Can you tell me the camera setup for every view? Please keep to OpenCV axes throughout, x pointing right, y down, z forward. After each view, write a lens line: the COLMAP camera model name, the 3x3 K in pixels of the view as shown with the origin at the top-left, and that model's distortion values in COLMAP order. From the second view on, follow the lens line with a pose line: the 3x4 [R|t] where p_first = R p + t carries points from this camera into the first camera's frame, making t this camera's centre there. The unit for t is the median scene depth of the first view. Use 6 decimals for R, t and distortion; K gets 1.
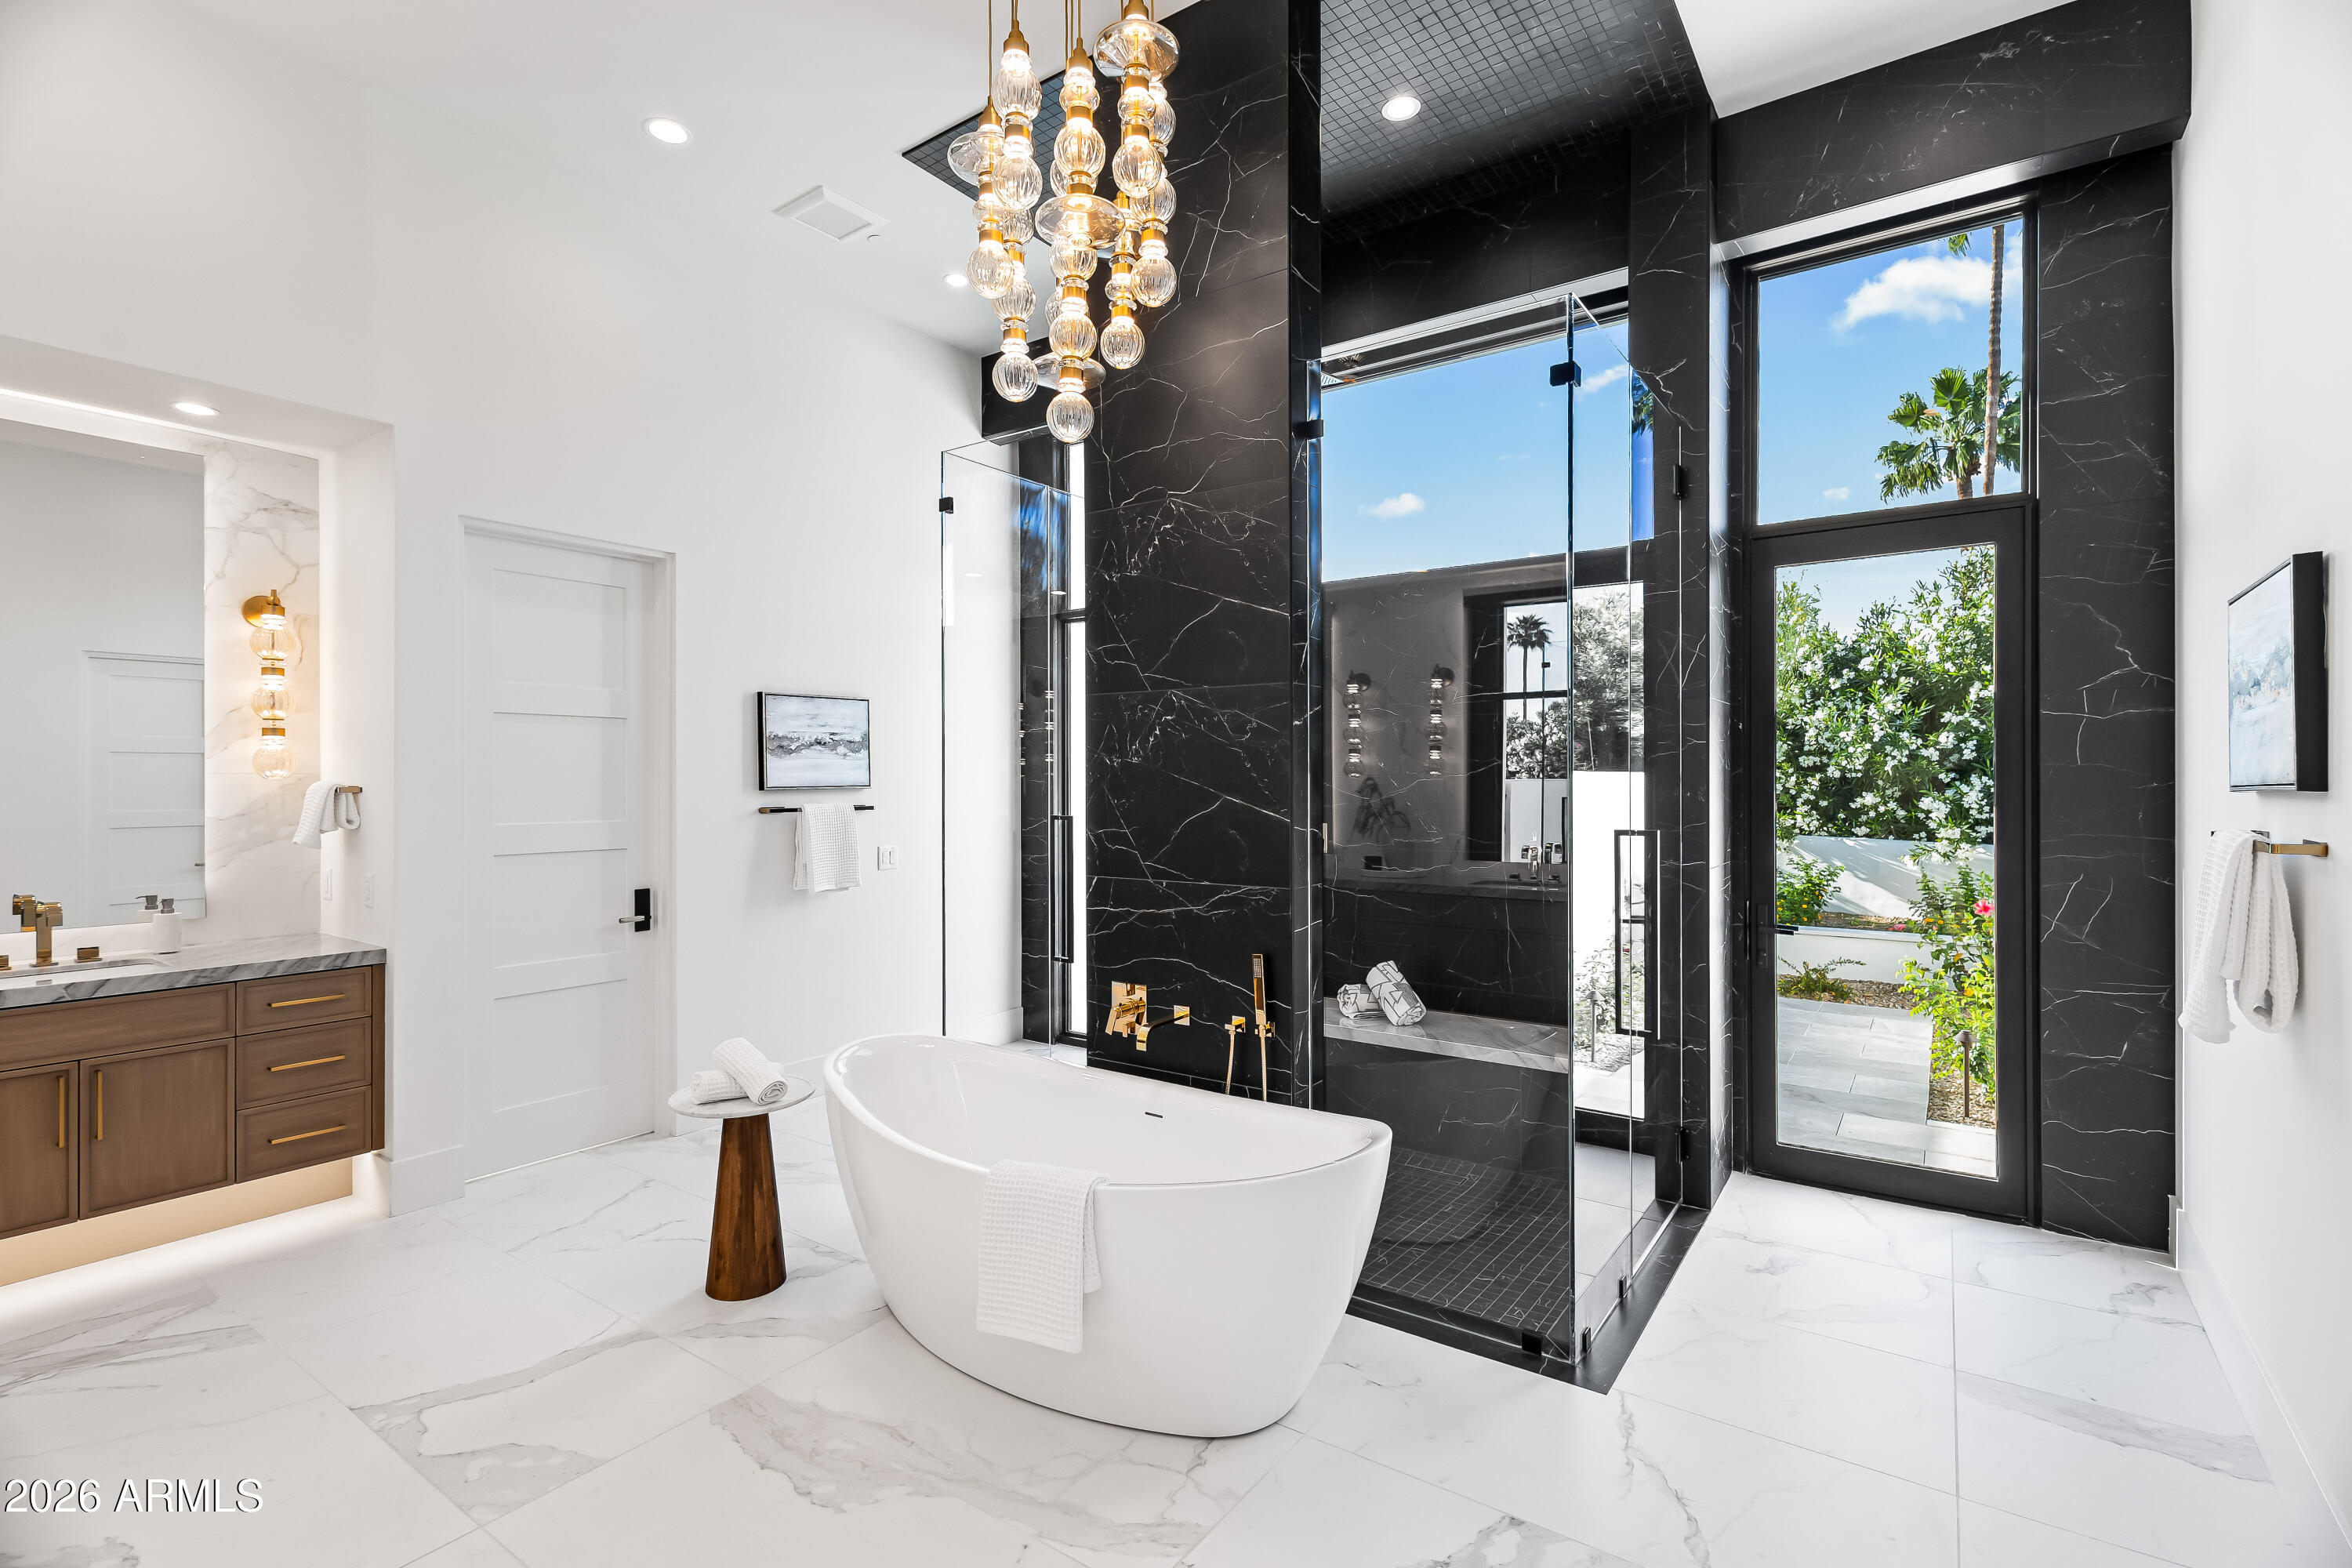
lens RADIAL K [[1084.3, 0, 1176.0], [0, 1084.3, 784.0], [0, 0, 1]] dist [0.005026, -0.000851]
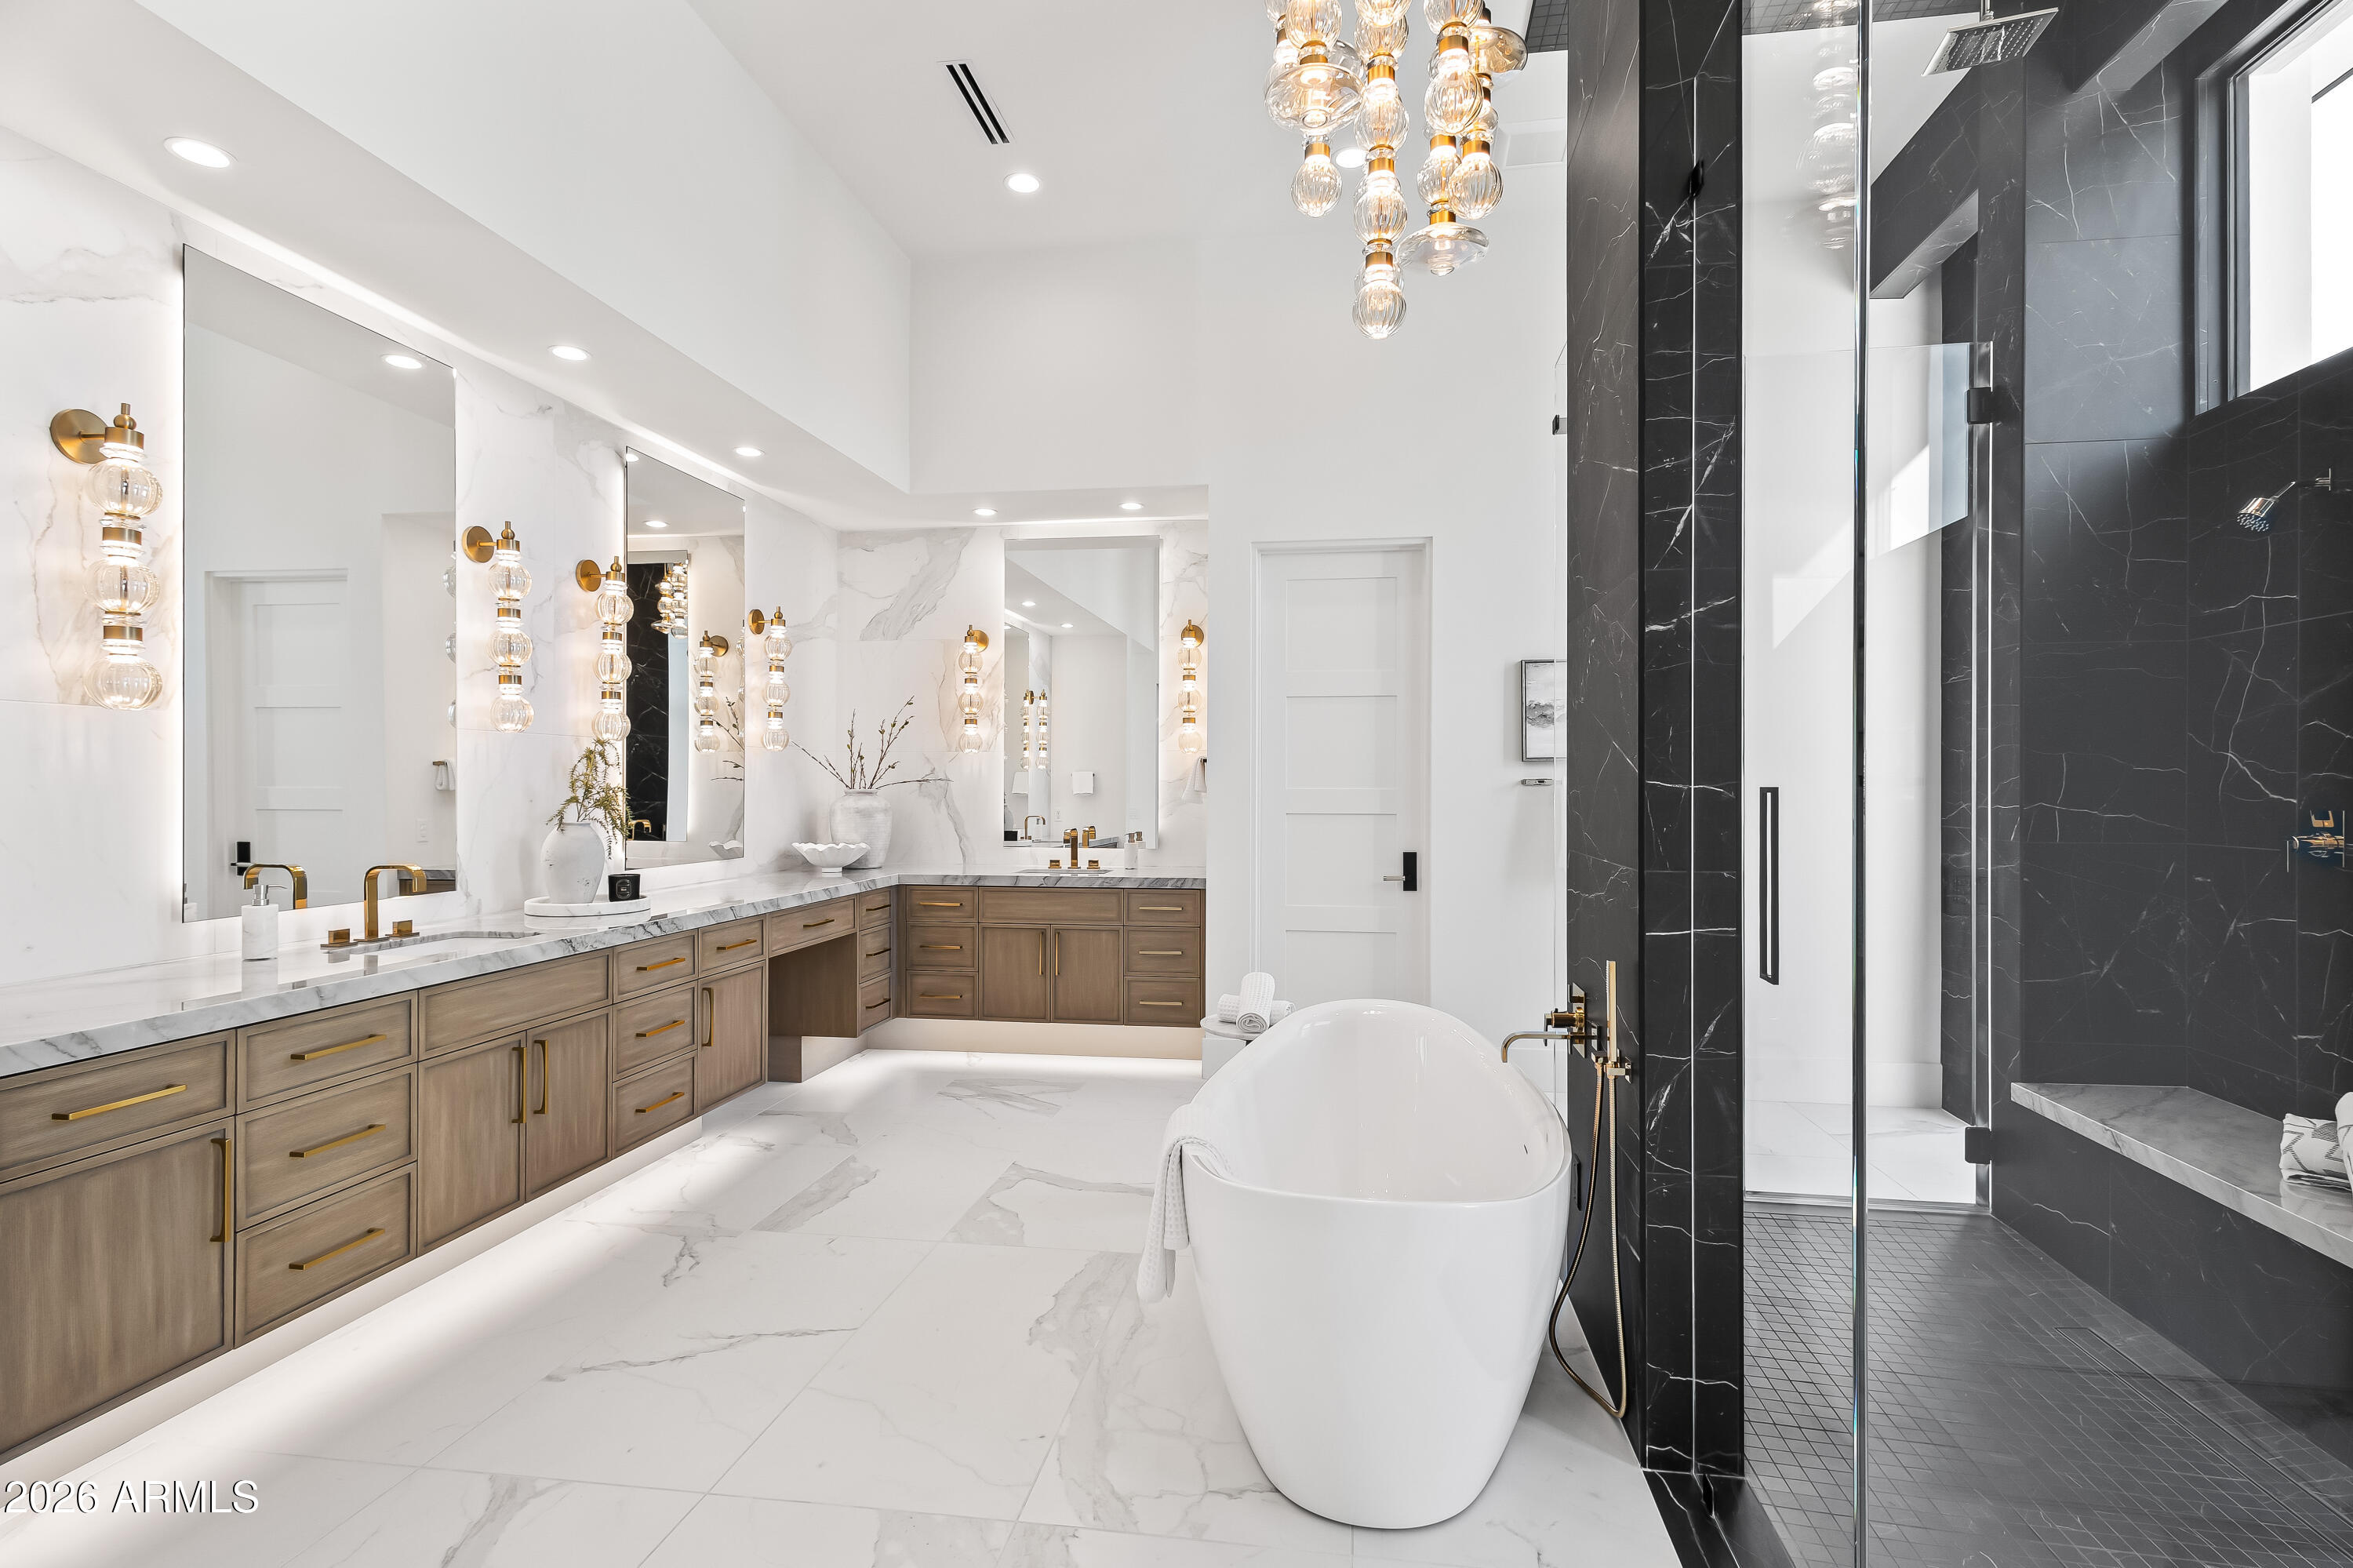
lens RADIAL K [[1137.6, 0, 1187.0], [0, 1137.6, 784.2], [0, 0, 1]] dist [0.015607, -0.004657]
pose [[0.454368, 0.002999, -0.890809, 0.531703], [-0.005396, 0.999985, 0.000614, 0.037258], [0.890798, 0.004528, 0.454377, 0.357556]]
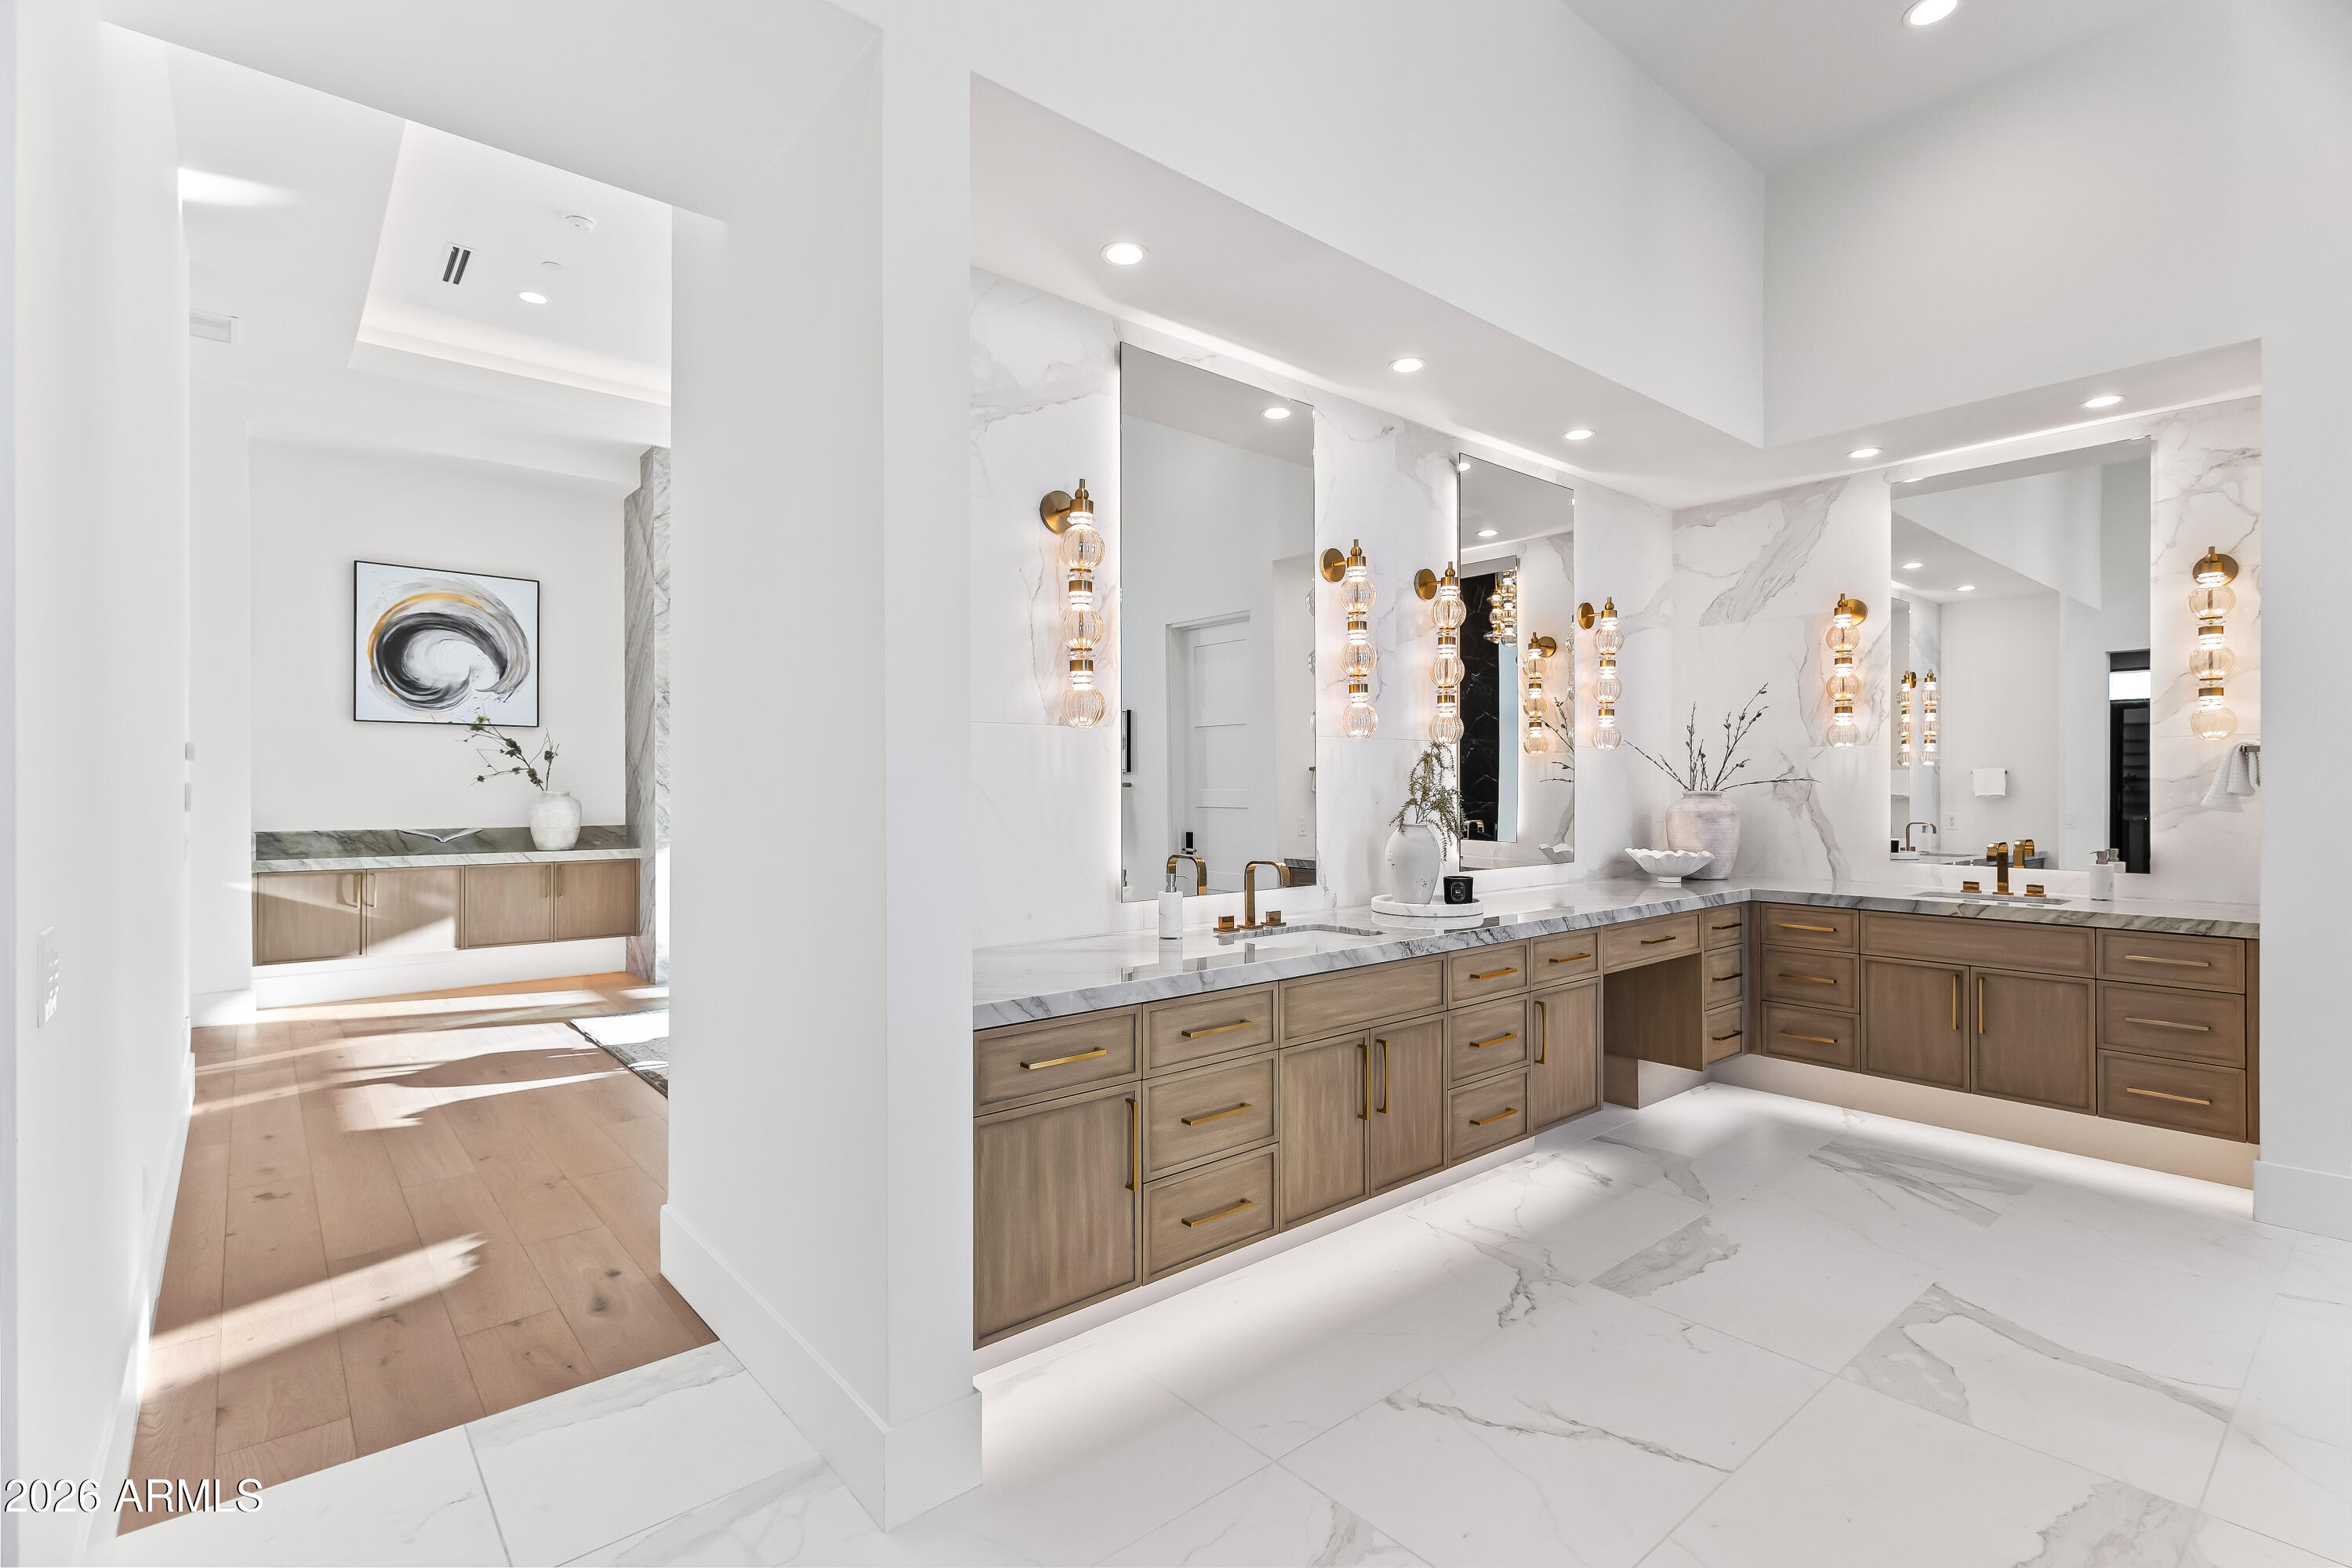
lens RADIAL K [[1084.3, 0, 1176.0], [0, 1084.3, 784.0], [0, 0, 1]] dist [0.005026, -0.000851]
pose [[-0.242028, 0.001744, -0.970268, 0.380931], [0.000092, 0.999998, 0.001775, 0.036347], [0.970269, 0.000340, -0.242028, 0.363862]]
